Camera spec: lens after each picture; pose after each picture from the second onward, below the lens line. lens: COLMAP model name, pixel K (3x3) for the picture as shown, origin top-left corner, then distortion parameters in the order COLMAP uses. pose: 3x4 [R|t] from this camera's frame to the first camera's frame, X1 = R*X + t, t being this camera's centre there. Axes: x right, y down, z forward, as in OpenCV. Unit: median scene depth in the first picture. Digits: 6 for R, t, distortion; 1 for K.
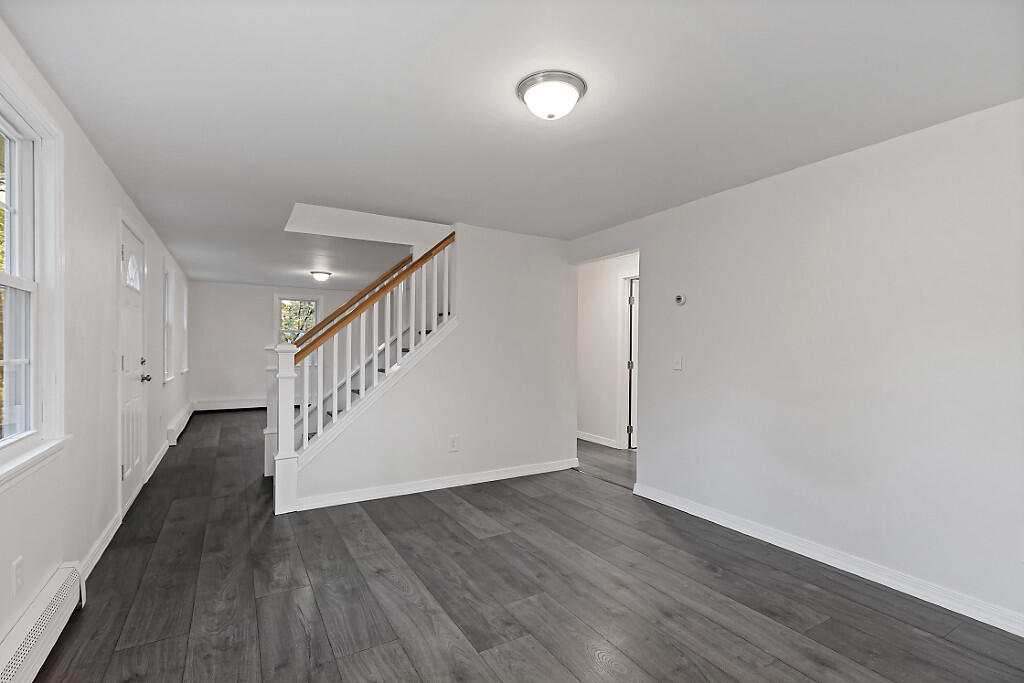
lens RADIAL K [[466.0, 0, 504.9], [0, 466.0, 342.9], [0, 0, 1]] dist [-0.001713, -0.000356]
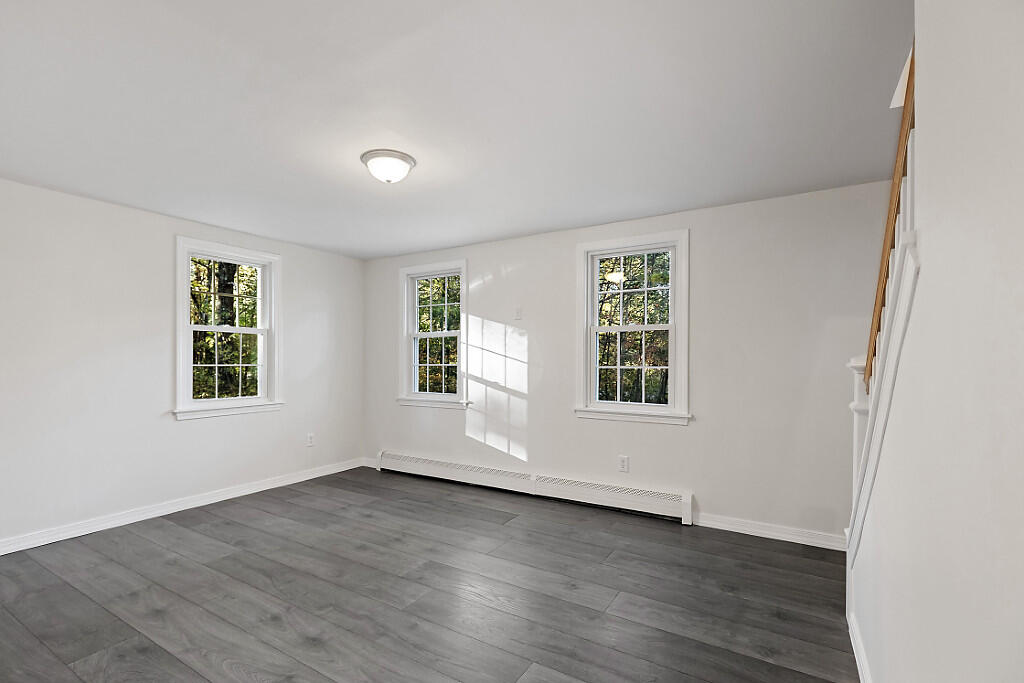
lens RADIAL K [[472.3, 0, 512.2], [0, 472.3, 359.0], [0, 0, 1]] dist [0.000496, -0.000105]
pose [[-0.878186, -0.008900, -0.478236, 0.360364], [-0.005032, 0.999943, -0.009369, 0.018718], [0.478292, -0.005821, -0.878182, 1.984522]]
